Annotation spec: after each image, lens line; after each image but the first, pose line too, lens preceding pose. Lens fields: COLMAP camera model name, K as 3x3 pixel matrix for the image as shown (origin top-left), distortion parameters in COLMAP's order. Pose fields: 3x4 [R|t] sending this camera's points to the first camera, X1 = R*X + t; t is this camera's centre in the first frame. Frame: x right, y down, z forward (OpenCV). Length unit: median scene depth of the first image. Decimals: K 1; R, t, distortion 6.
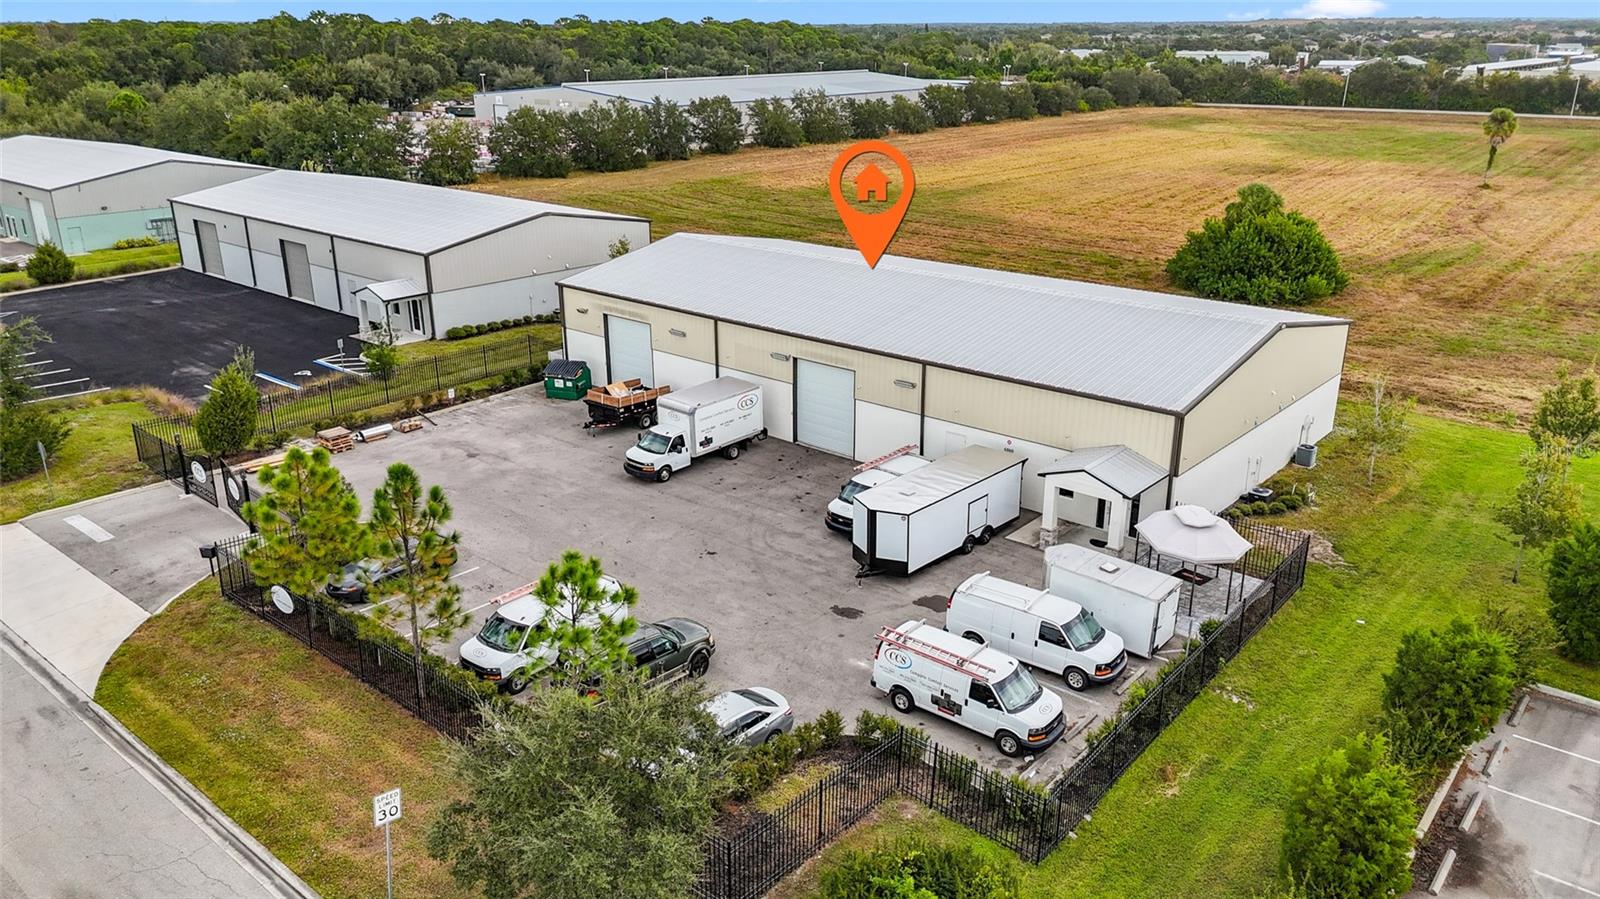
lens RADIAL K [[1182.0, 0, 799.1], [0, 1182.0, 444.0], [0, 0, 1]] dist [0.070077, -0.067612]
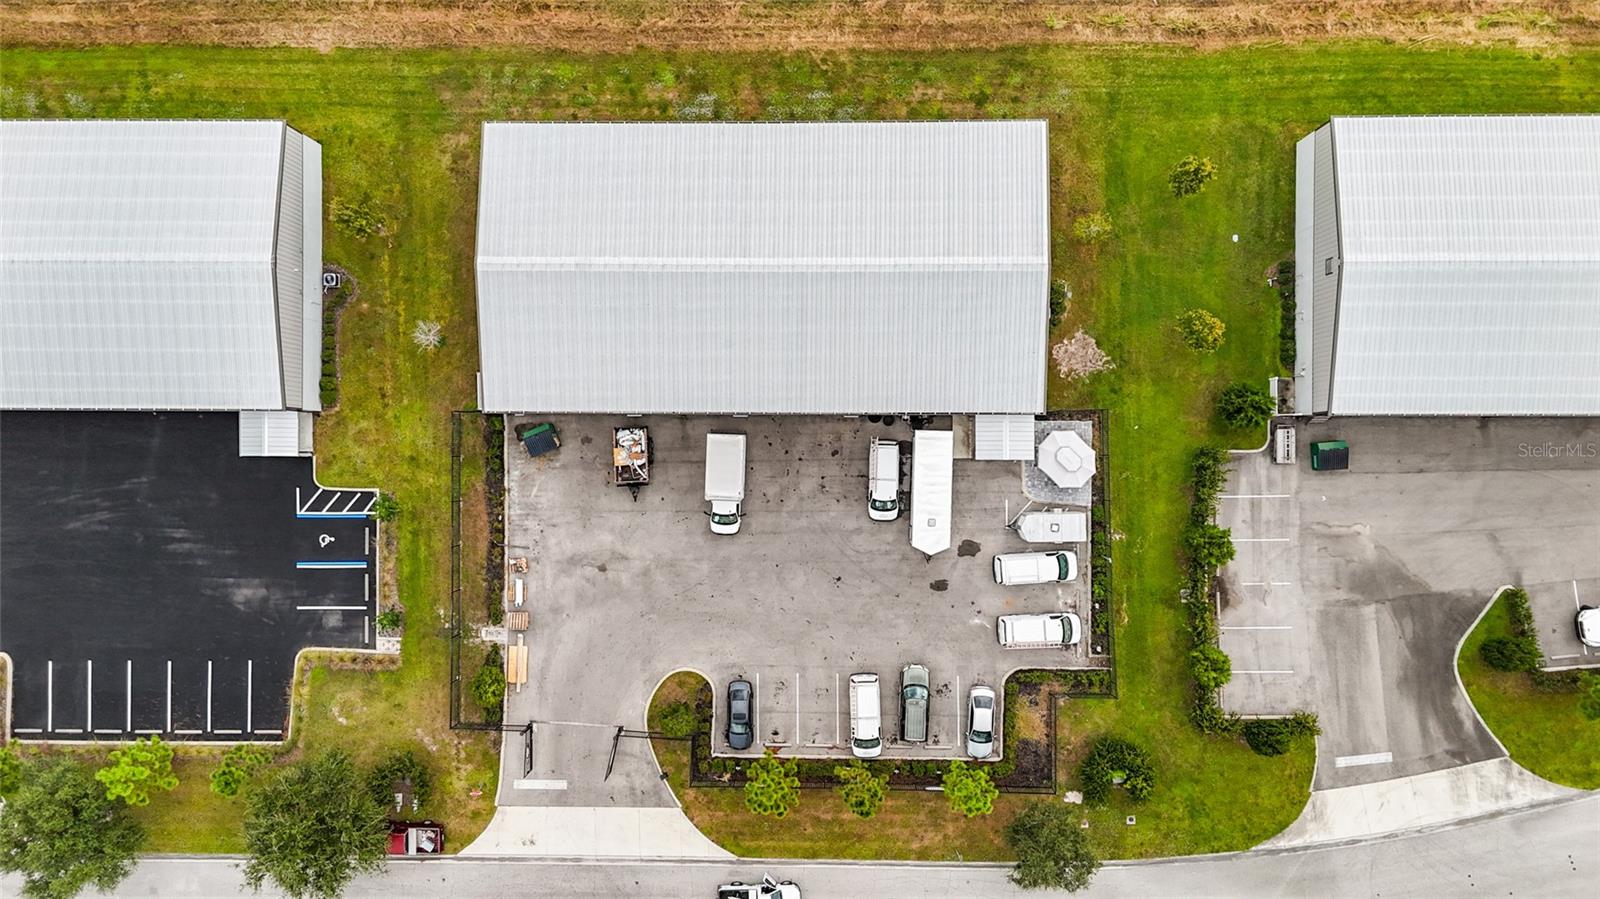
lens RADIAL K [[1182.0, 0, 807.8], [0, 1182.0, 445.7], [0, 0, 1]] dist [0.070077, -0.067612]
pose [[0.757823, -0.652212, -0.018008, 0.043281], [0.241984, 0.255322, 0.936085, -1.308238], [-0.605928, -0.713744, 0.351313, 0.423651]]
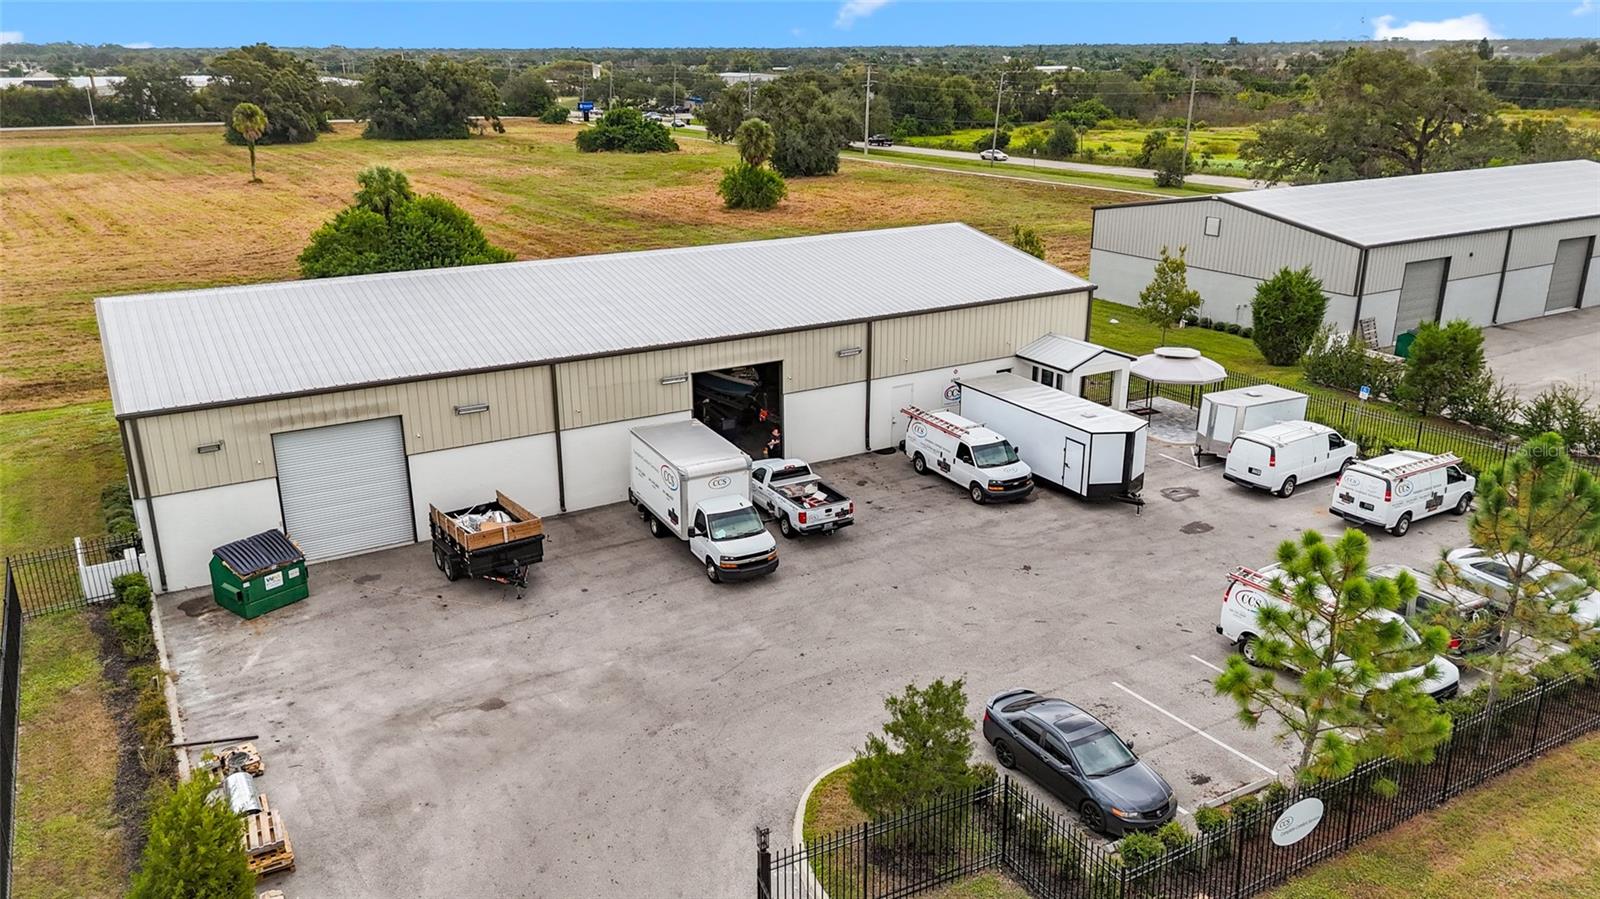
lens RADIAL K [[1182.0, 0, 799.6], [0, 1182.0, 450.7], [0, 0, 1]] dist [0.070077, -0.067612]
pose [[0.318964, -0.301854, 0.898413, -0.648139], [0.318381, 0.926966, 0.198412, -0.149949], [-0.892690, 0.222751, 0.391774, 0.632023]]
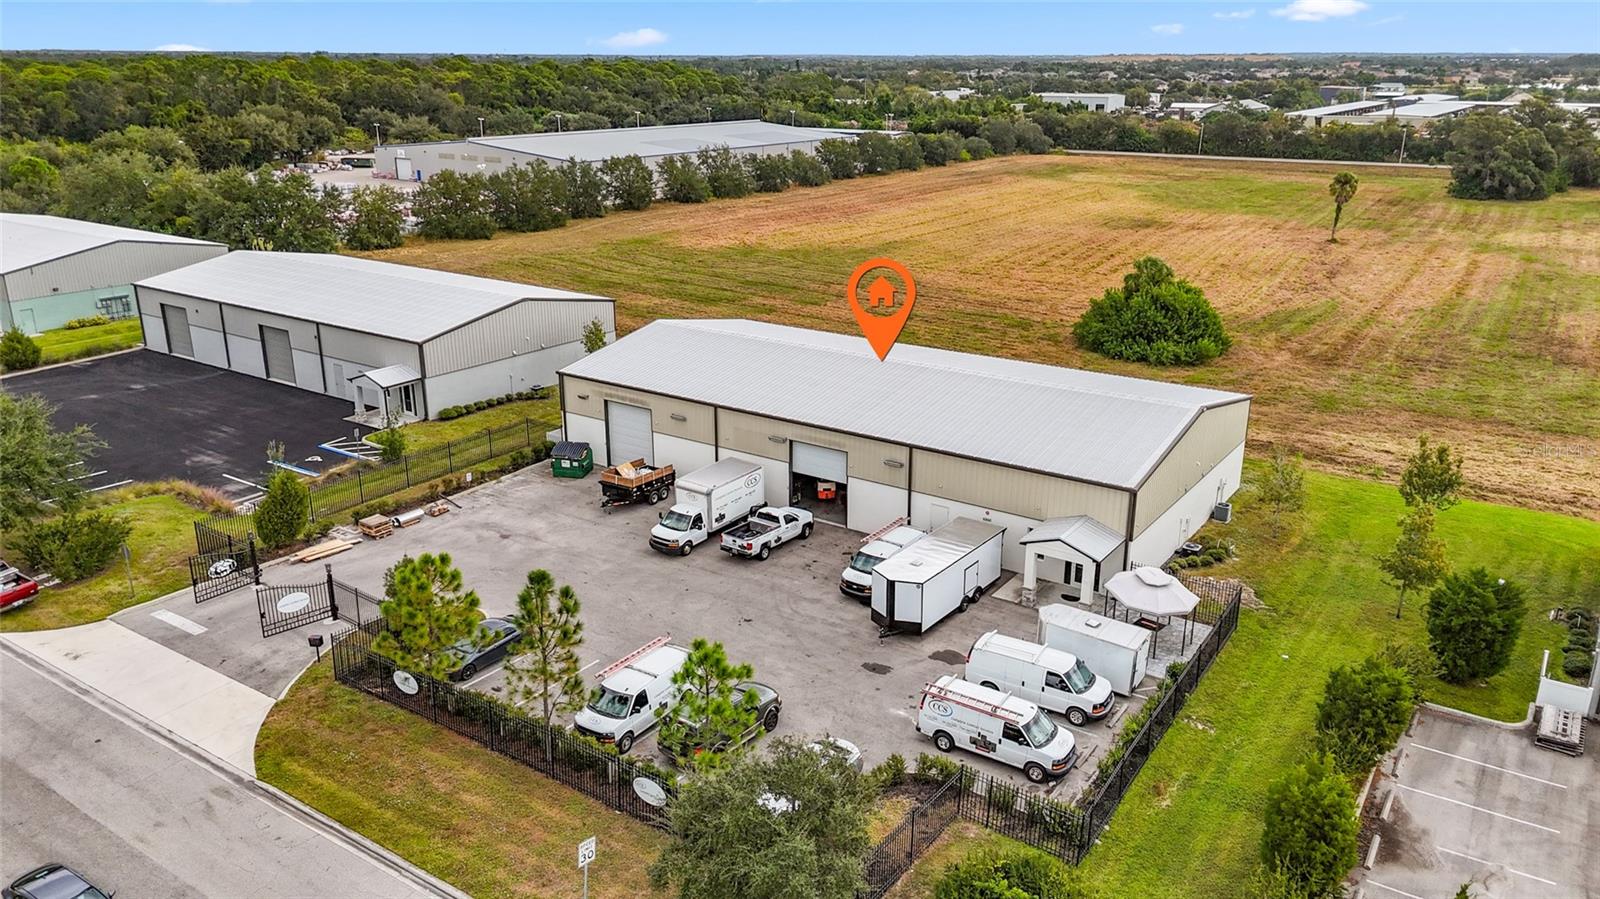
lens RADIAL K [[1182.0, 0, 798.6], [0, 1182.0, 446.2], [0, 0, 1]] dist [0.070077, -0.067612]
pose [[0.994359, -0.029368, 0.101920, -0.109126], [0.031473, 0.999322, -0.019104, -0.043953], [-0.101289, 0.022204, 0.994609, -0.134596]]
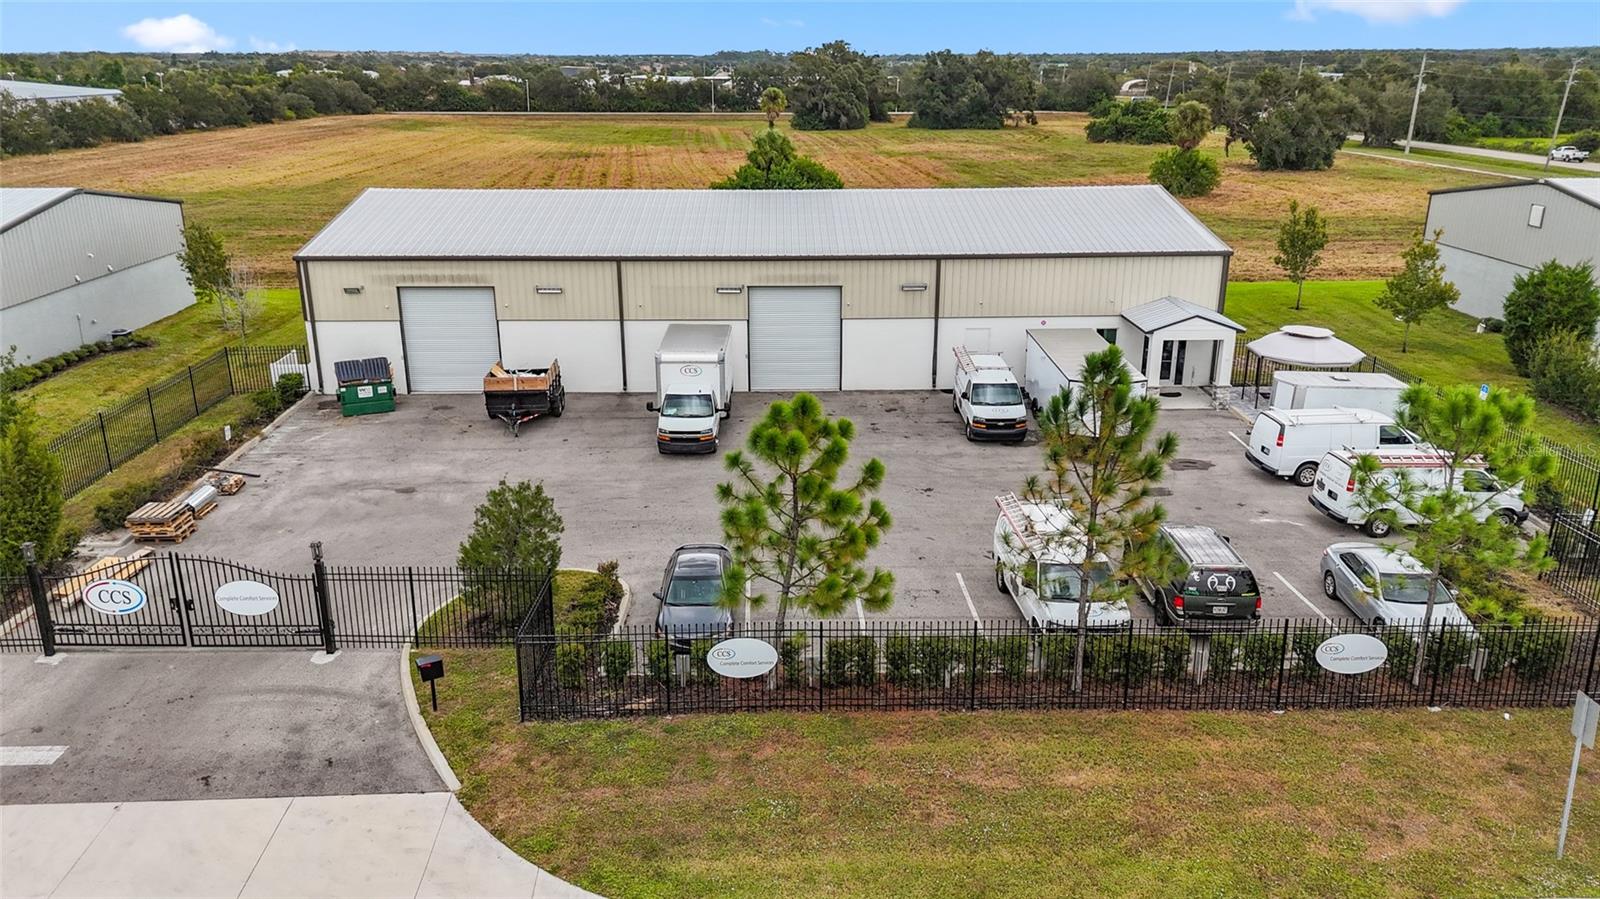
lens RADIAL K [[1182.0, 0, 795.6], [0, 1182.0, 455.5], [0, 0, 1]] dist [0.070077, -0.067612]
pose [[0.740006, -0.212866, 0.638028, -0.521573], [0.223919, 0.972456, 0.064732, -0.003776], [-0.634233, 0.094965, 0.767288, 0.333373]]
